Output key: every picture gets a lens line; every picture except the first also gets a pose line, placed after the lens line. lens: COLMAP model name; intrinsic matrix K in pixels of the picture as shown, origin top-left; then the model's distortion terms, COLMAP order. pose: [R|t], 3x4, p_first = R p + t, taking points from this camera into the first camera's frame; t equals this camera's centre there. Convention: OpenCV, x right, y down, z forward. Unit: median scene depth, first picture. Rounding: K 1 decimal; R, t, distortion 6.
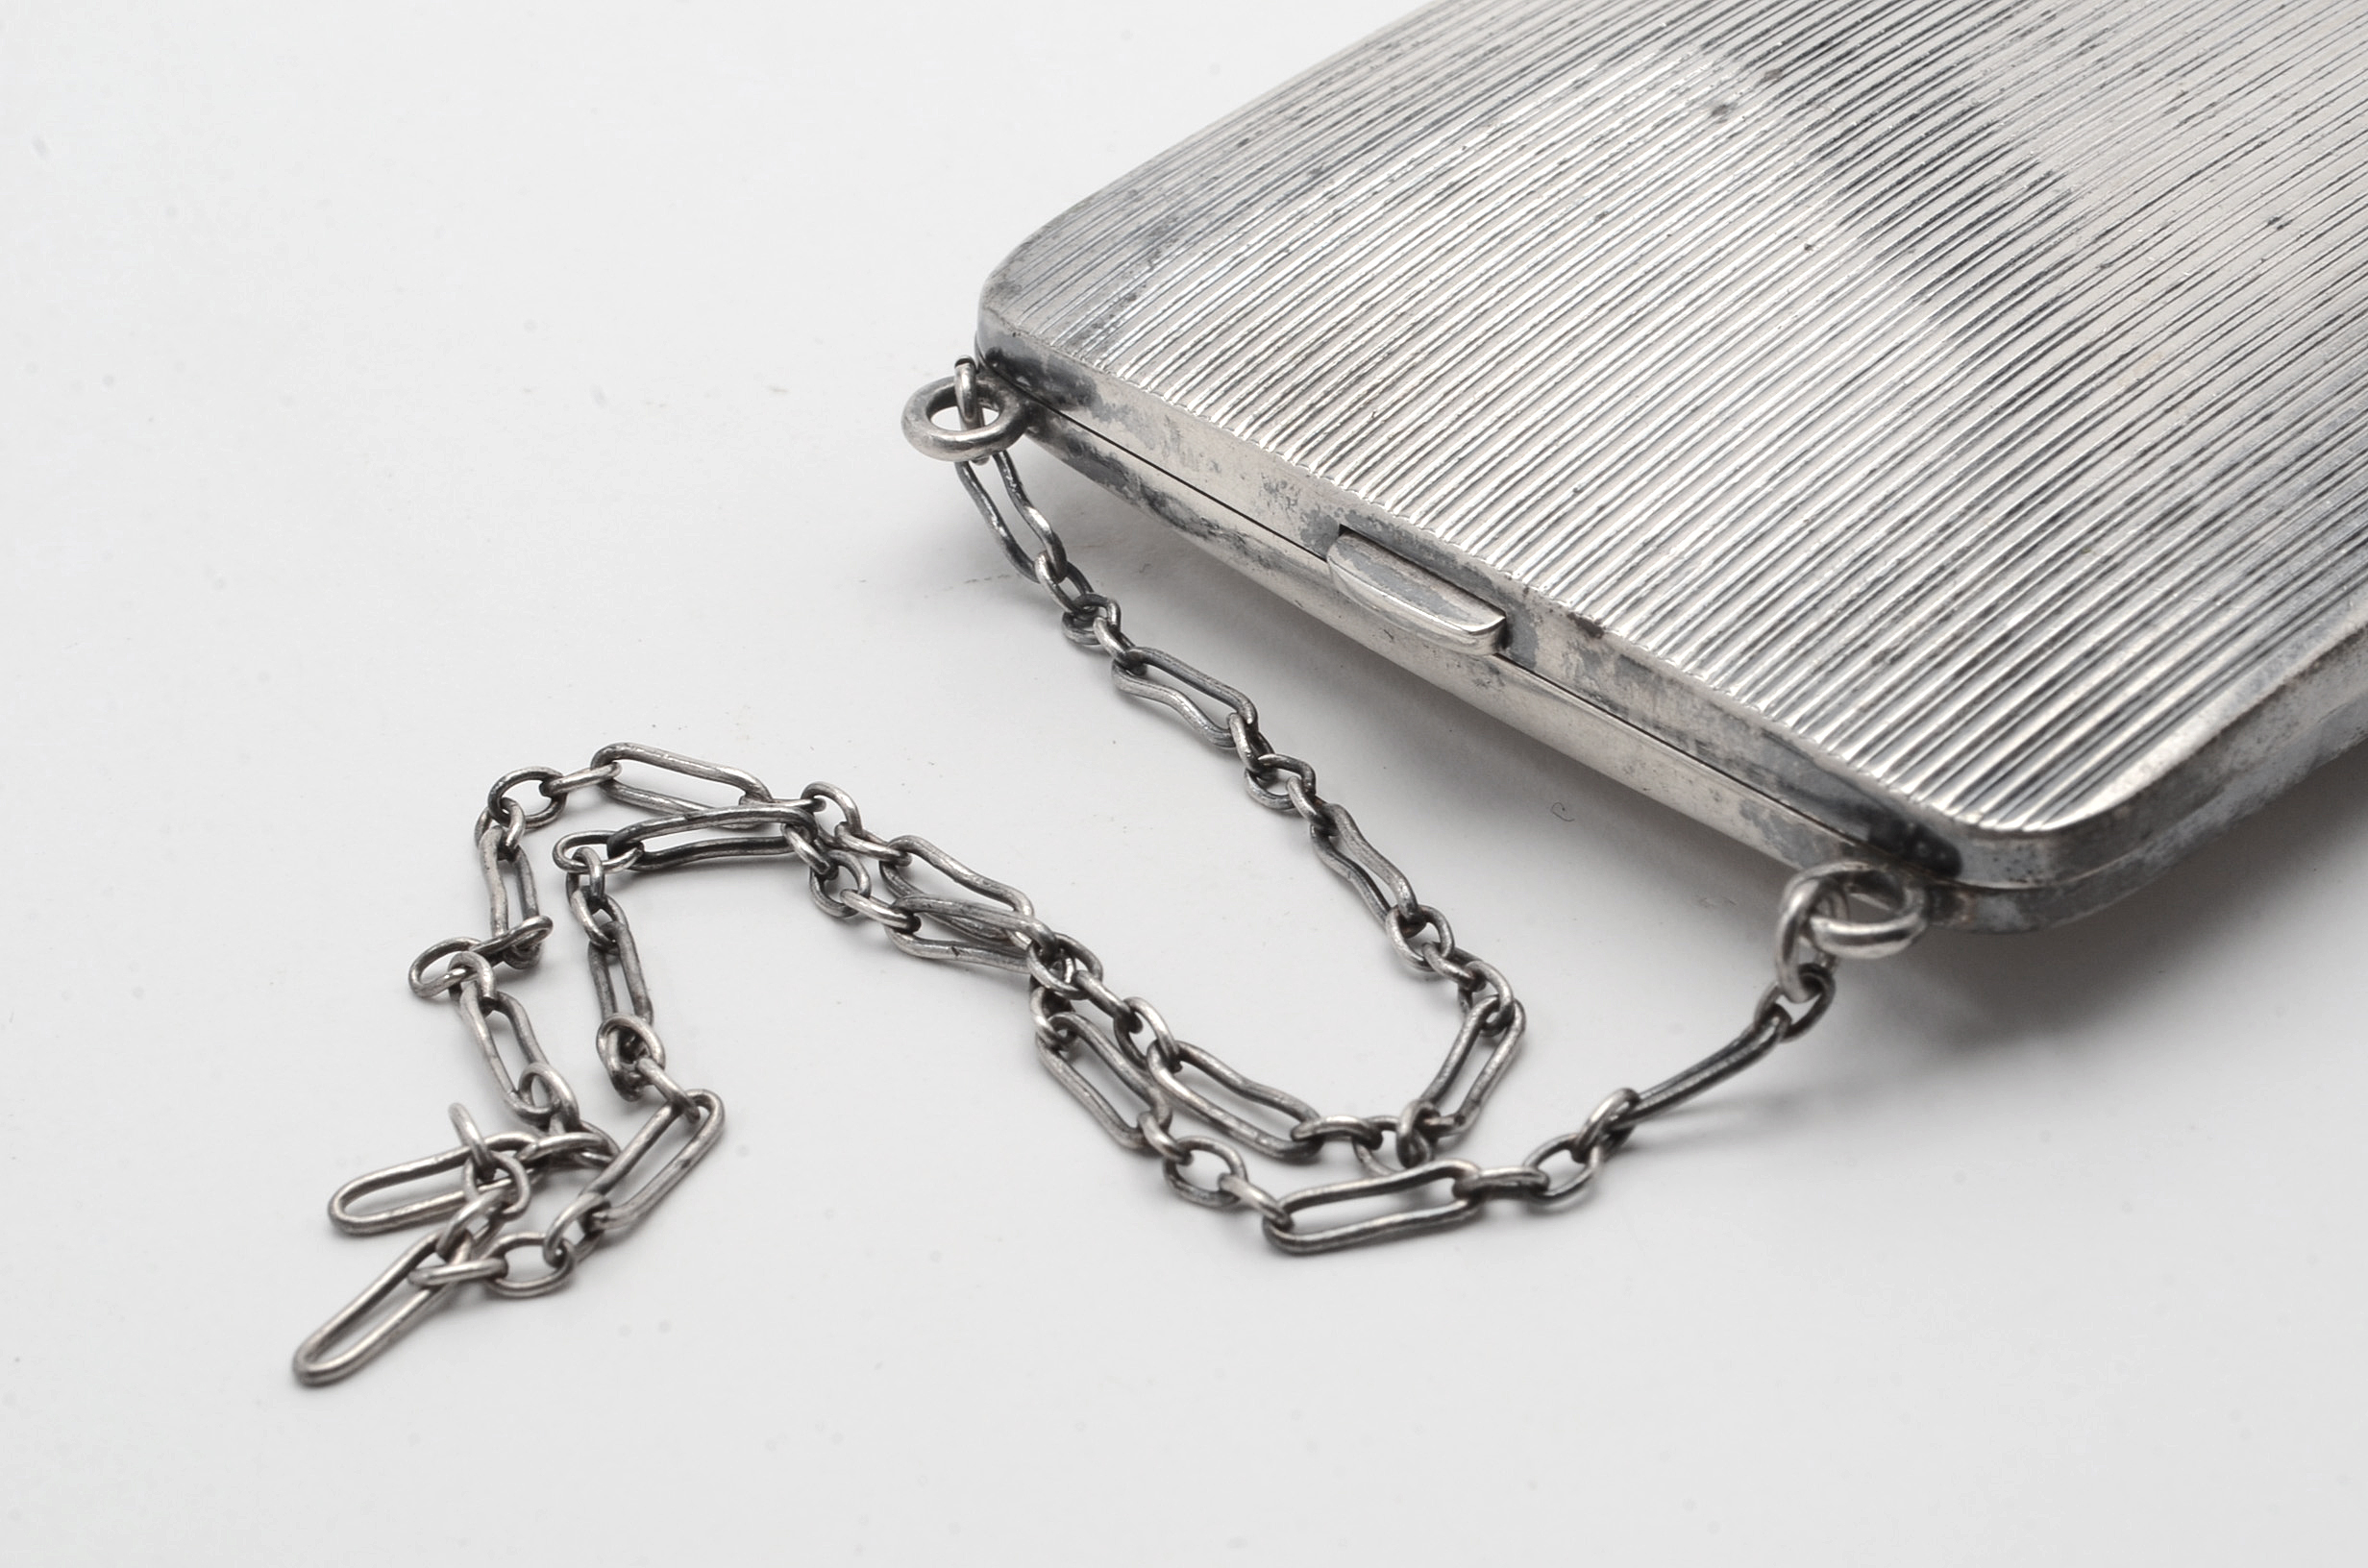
lens RADIAL K [[5425.6, 0, 1187.4], [0, 5425.6, 787.8], [0, 0, 1]] dist [0.003170, 0.000000]
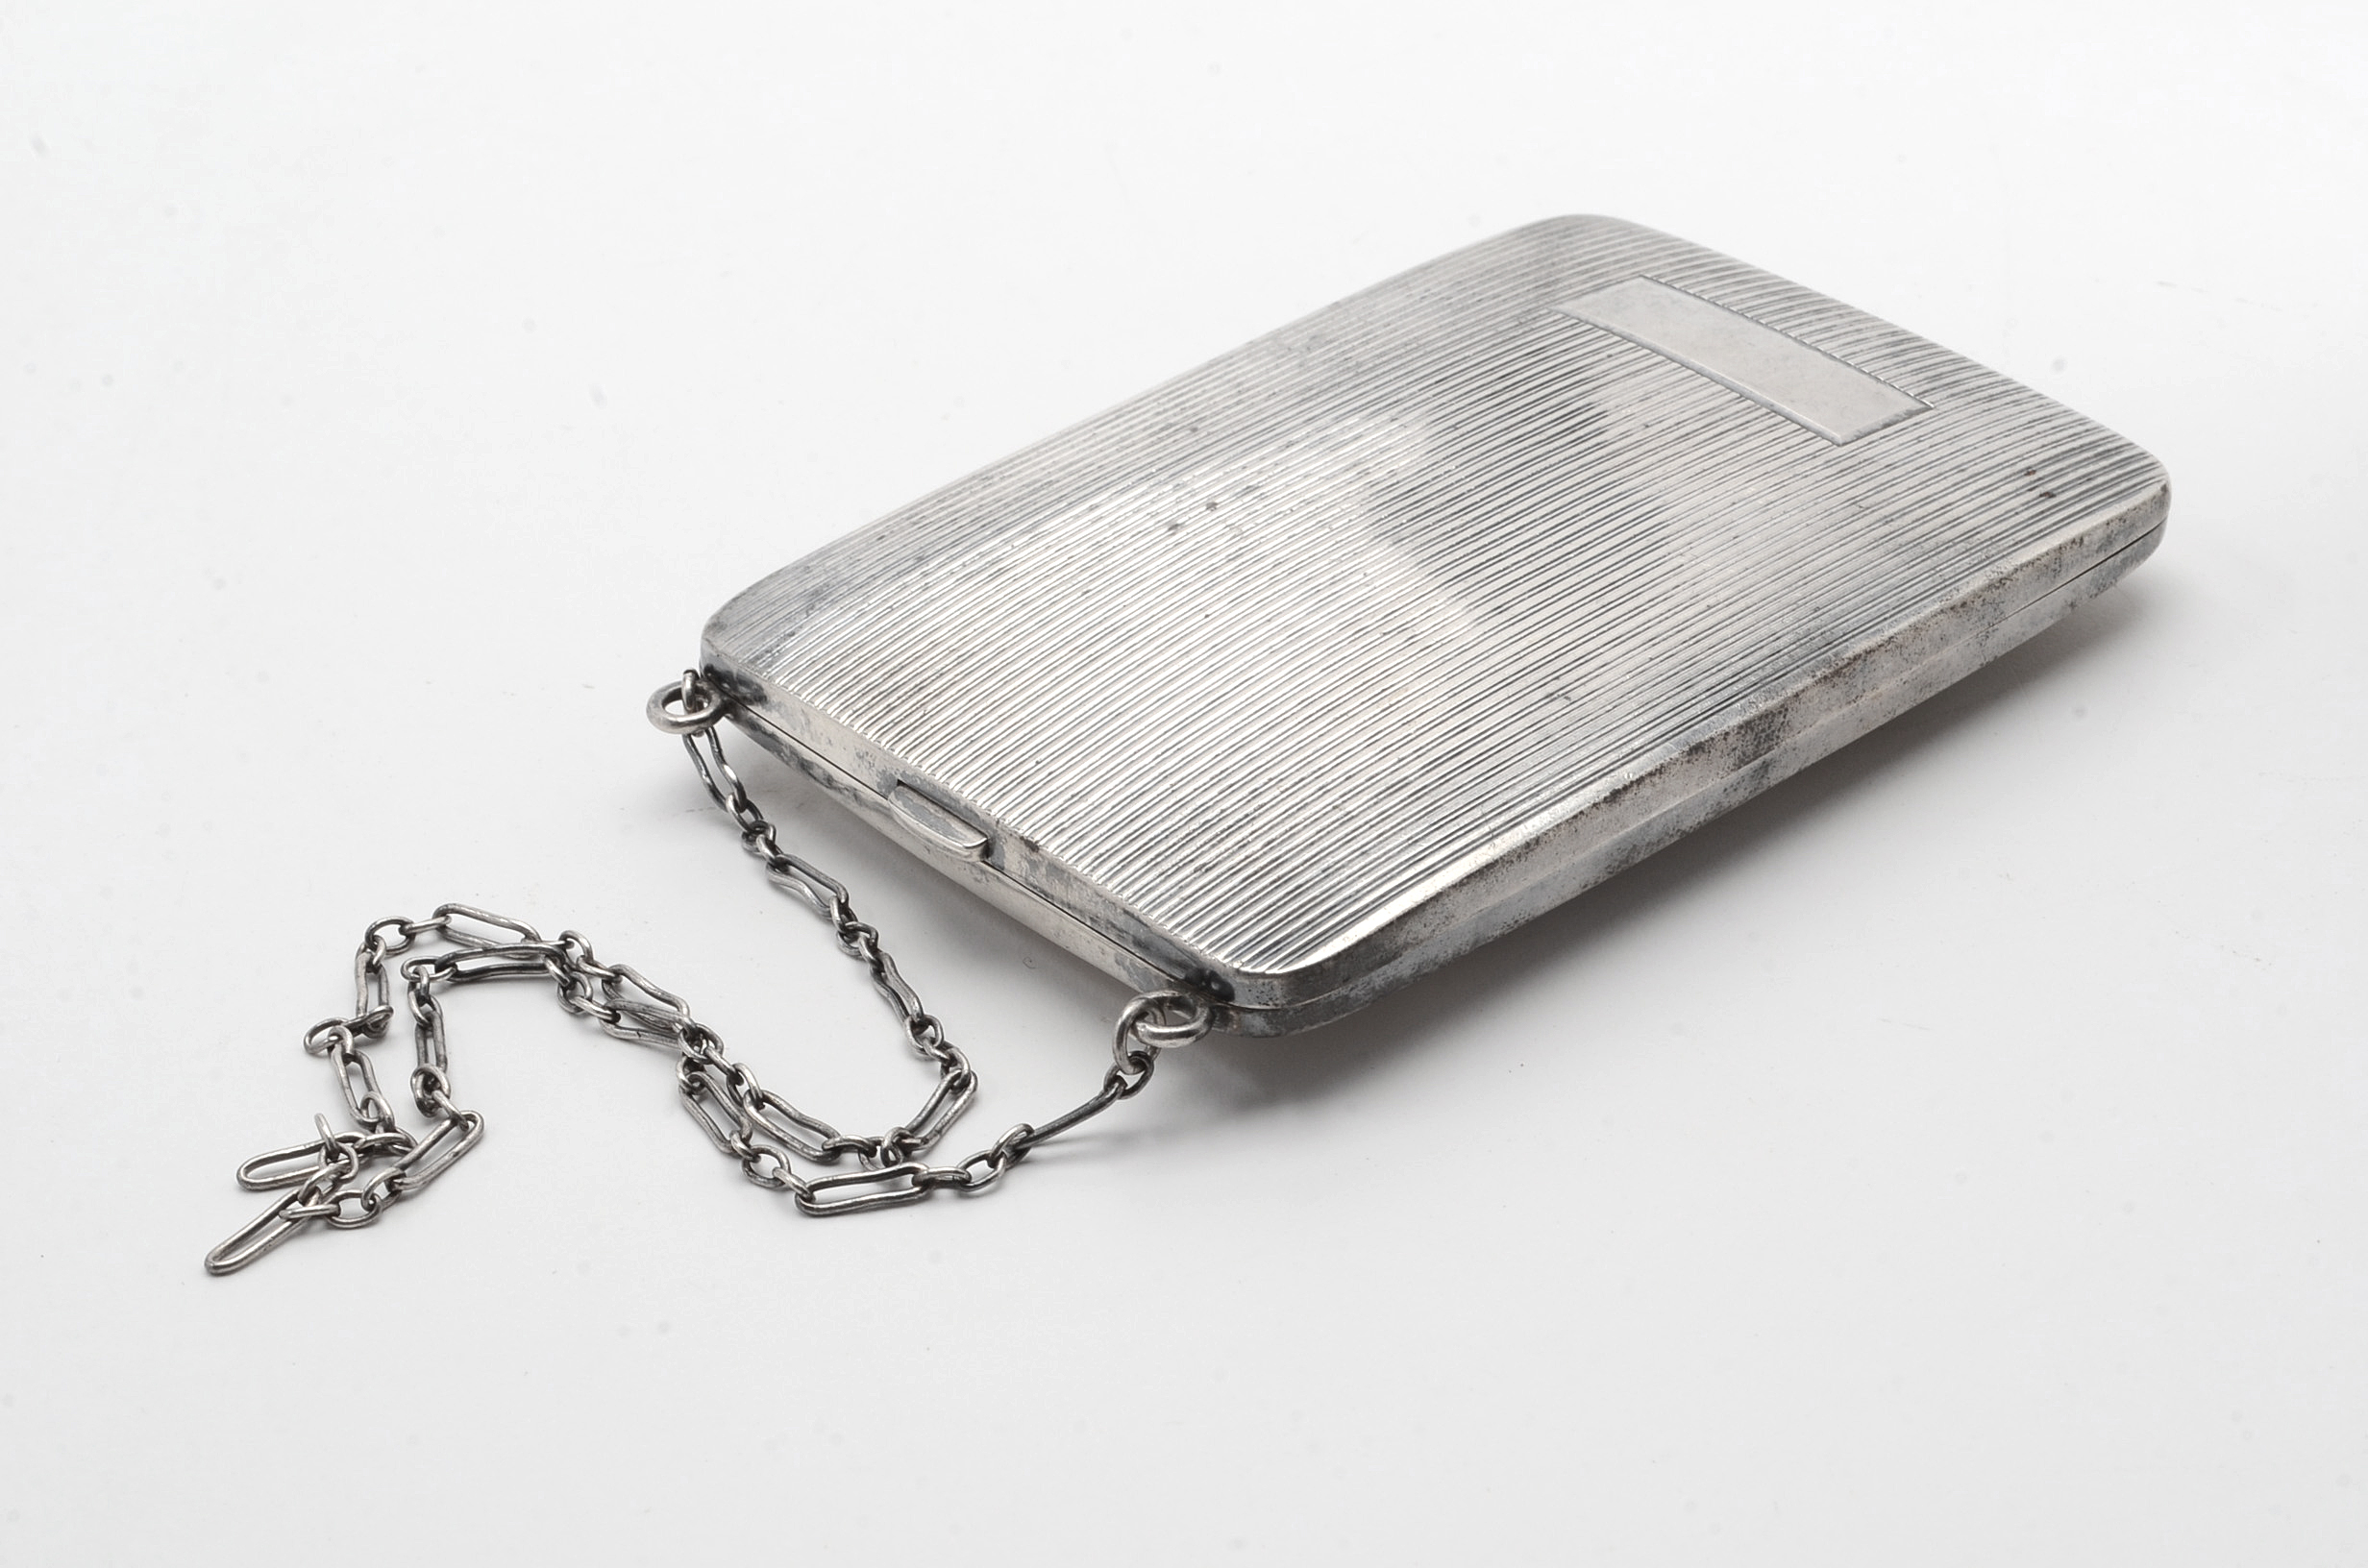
lens RADIAL K [[4480.3, 0, 1181.4], [0, 4480.3, 781.8], [0, 0, 1]] dist [-0.061801, 0.000000]
pose [[0.999526, 0.030600, -0.003379, 0.121399], [-0.030742, 0.997927, -0.056532, 0.025483], [0.001642, 0.056609, 0.998395, -0.335977]]
